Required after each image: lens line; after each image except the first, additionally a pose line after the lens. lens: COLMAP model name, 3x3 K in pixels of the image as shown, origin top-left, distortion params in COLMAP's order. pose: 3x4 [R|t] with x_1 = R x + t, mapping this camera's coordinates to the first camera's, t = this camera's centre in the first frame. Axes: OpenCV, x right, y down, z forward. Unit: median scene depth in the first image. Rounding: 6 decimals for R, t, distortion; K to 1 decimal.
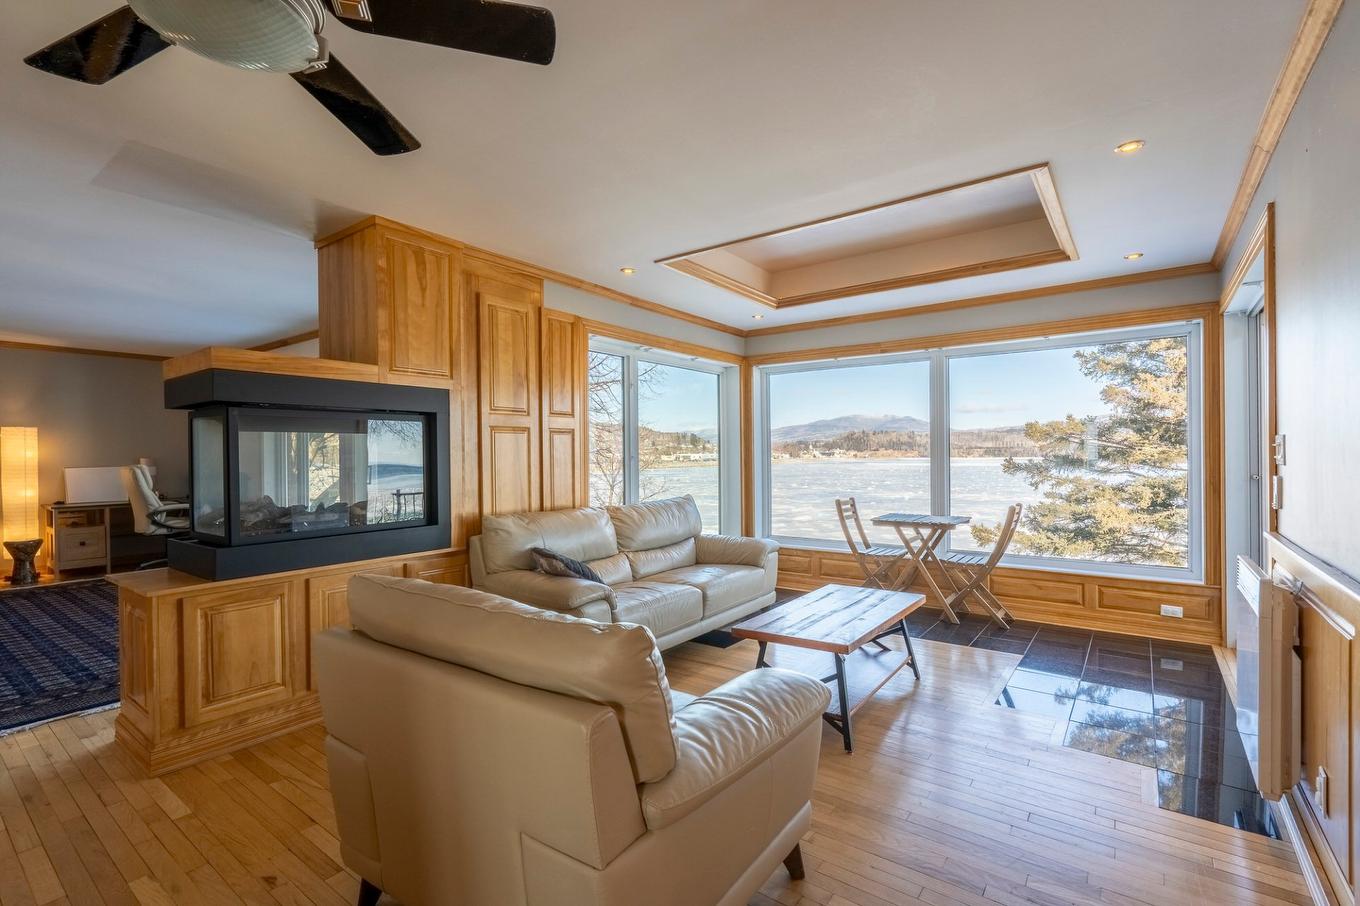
lens RADIAL K [[615.6, 0, 682.2], [0, 615.6, 457.2], [0, 0, 1]] dist [-0.001212, 0.000144]
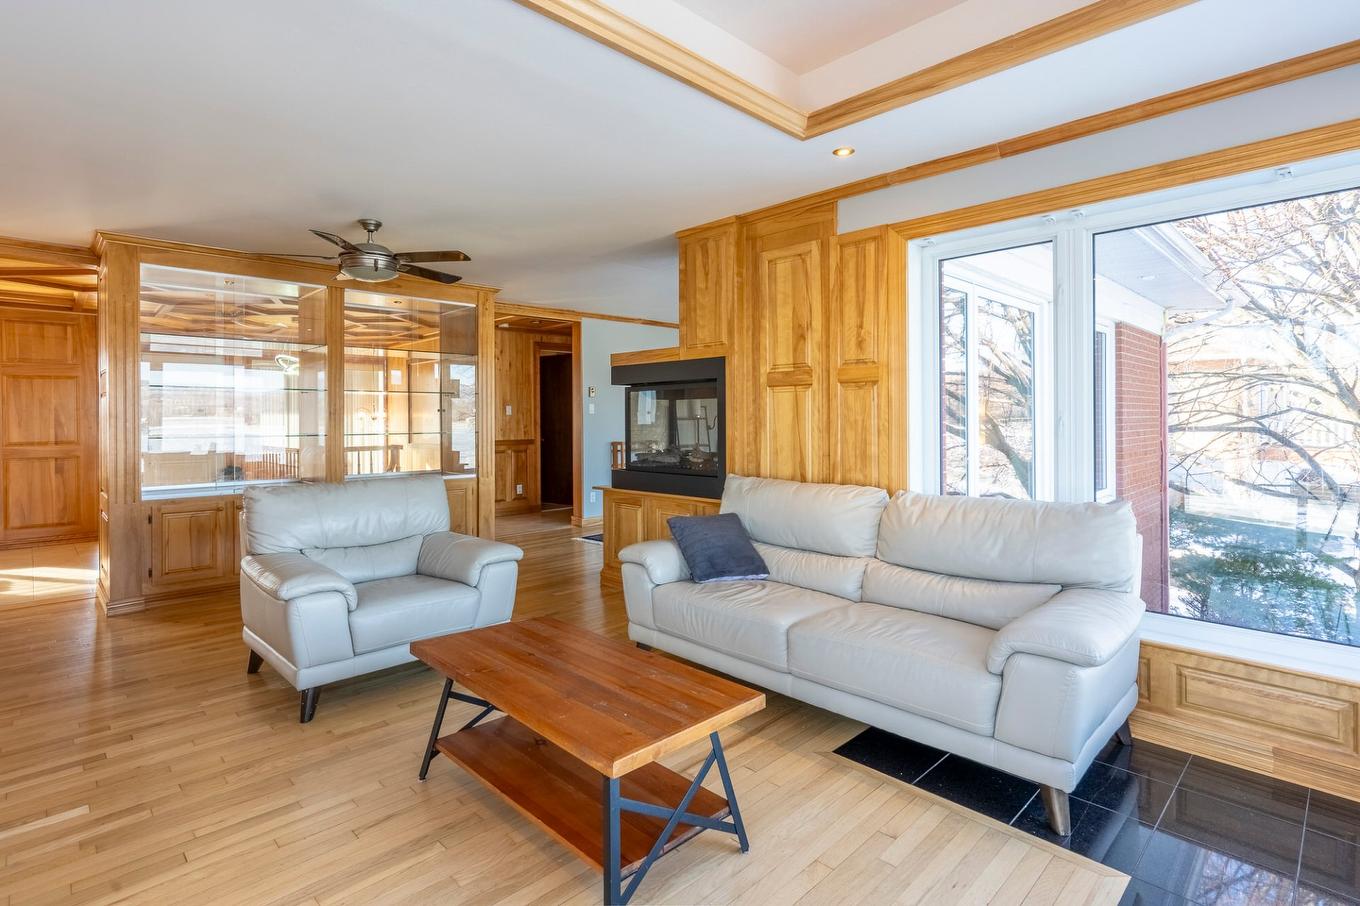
lens RADIAL K [[671.3, 0, 678.7], [0, 671.3, 421.0], [0, 0, 1]] dist [-0.000281, 0.000045]
pose [[-0.153612, 0.012272, -0.988055, 0.853391], [0.000193, 0.999923, 0.012389, -0.009377], [0.988131, 0.001712, -0.153603, 1.143949]]
